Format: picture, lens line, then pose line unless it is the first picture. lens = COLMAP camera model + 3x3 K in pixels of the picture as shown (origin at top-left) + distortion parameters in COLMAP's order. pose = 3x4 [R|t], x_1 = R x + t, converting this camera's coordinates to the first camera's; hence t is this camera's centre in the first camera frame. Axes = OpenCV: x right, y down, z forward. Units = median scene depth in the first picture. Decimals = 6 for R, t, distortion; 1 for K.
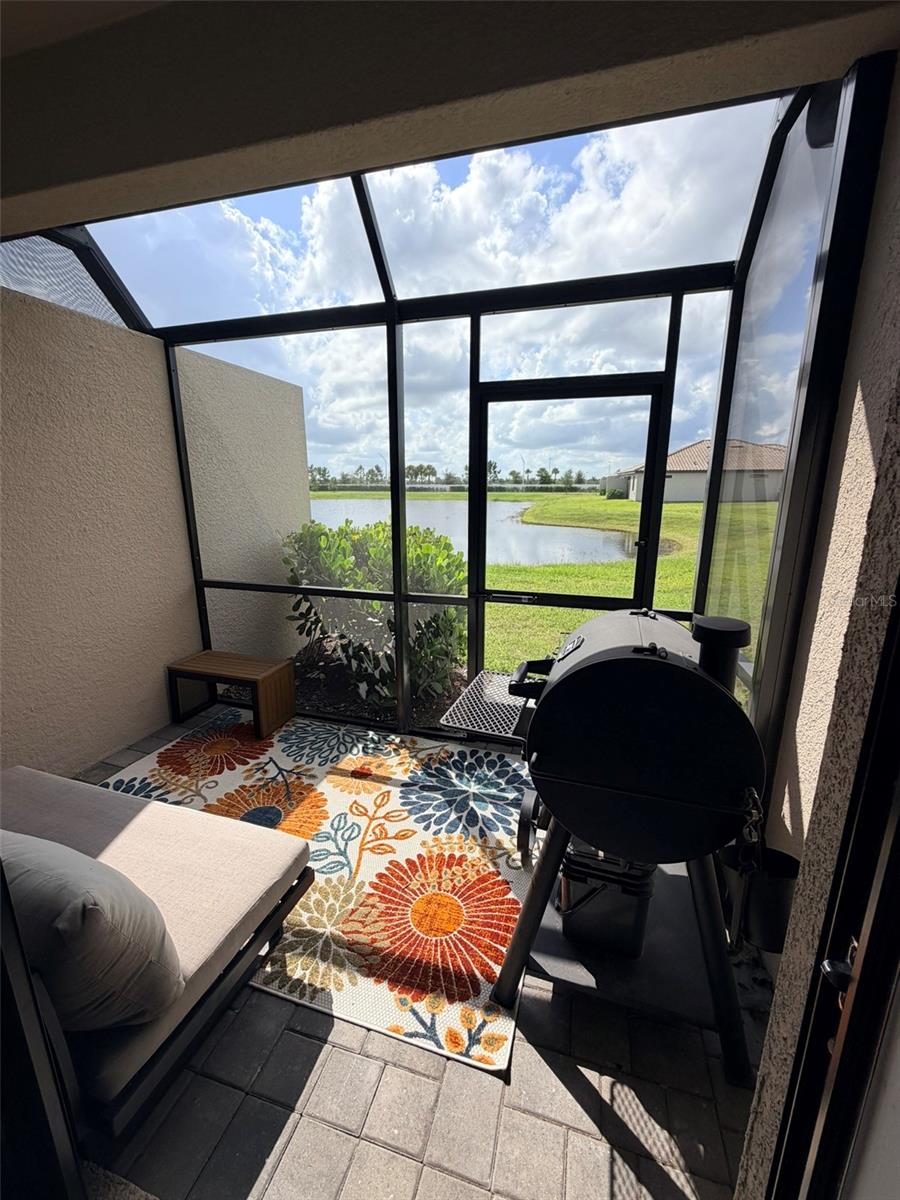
lens RADIAL K [[478.7, 0, 448.8], [0, 478.7, 596.2], [0, 0, 1]] dist [-0.000051, 0.000006]
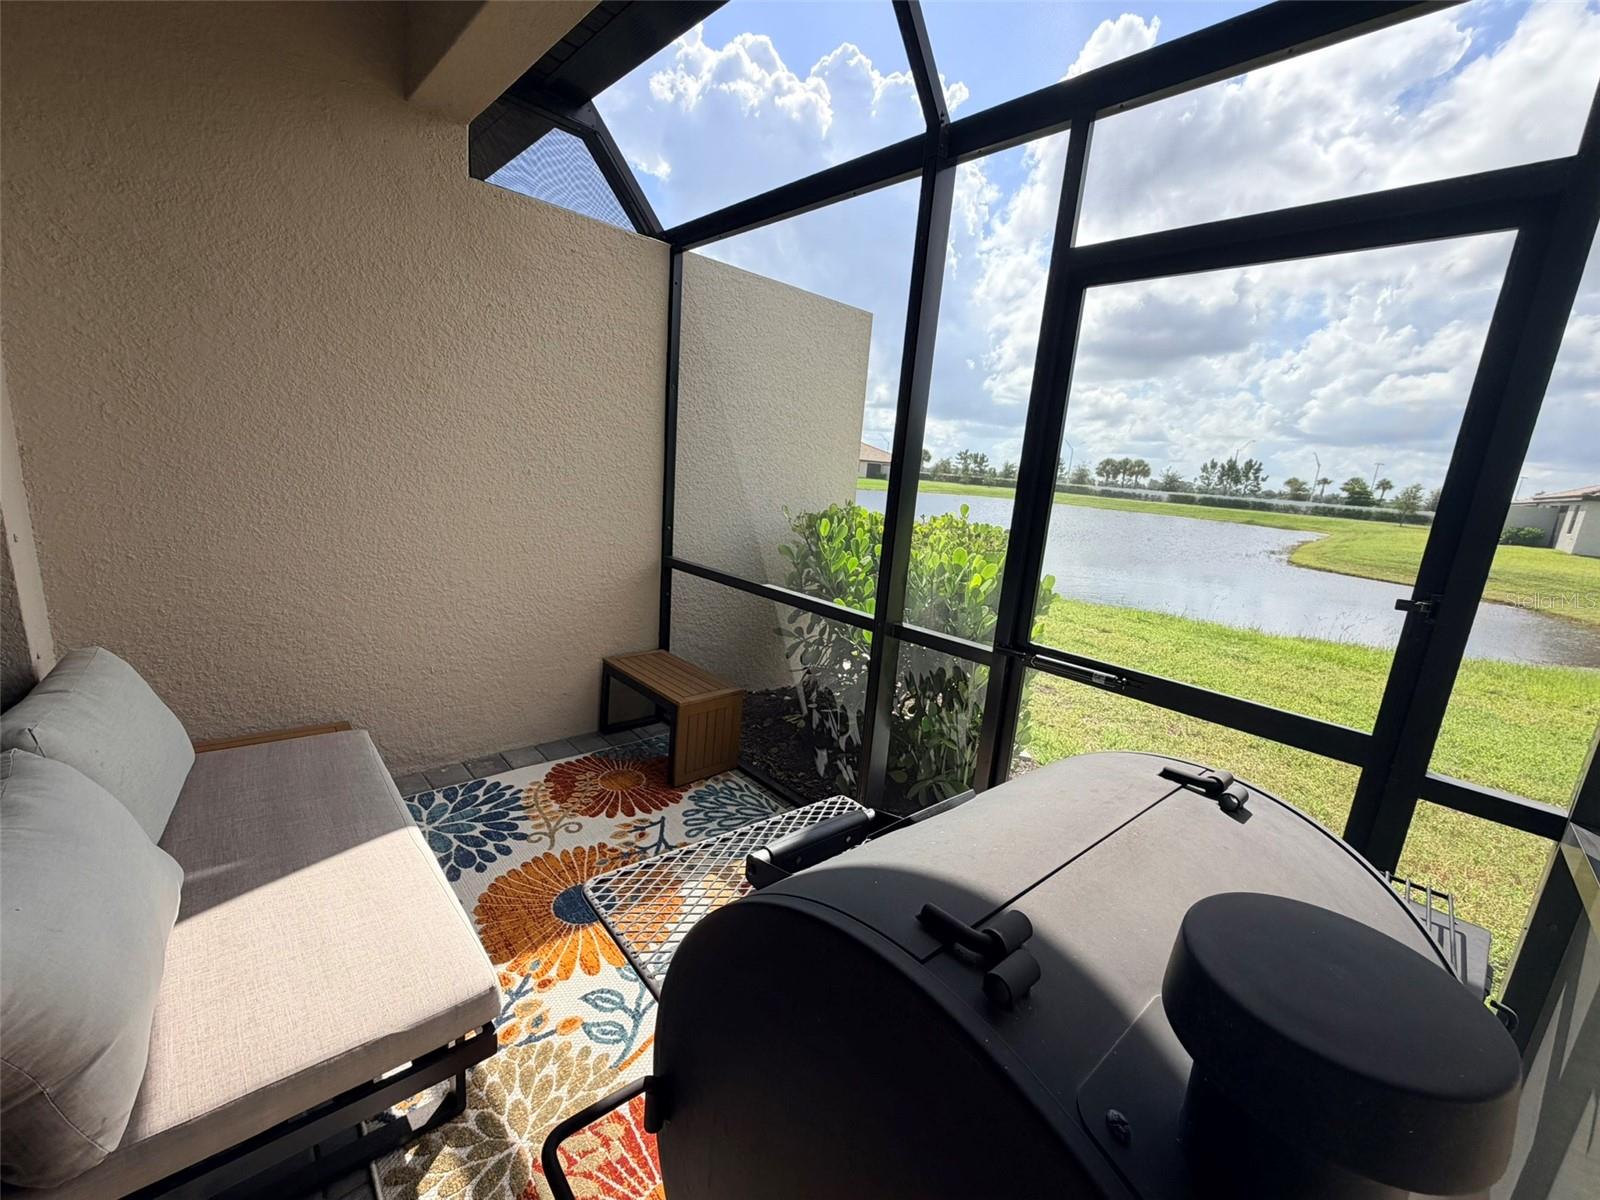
lens RADIAL K [[638.3, 0, 796.1], [0, 638.3, 598.5], [0, 0, 1]] dist [-0.000051, 0.000006]
pose [[0.861329, 0.170677, -0.478520, 0.173914], [-0.189729, 0.981798, 0.008674, -0.018811], [0.471290, 0.083318, 0.878034, 0.237676]]
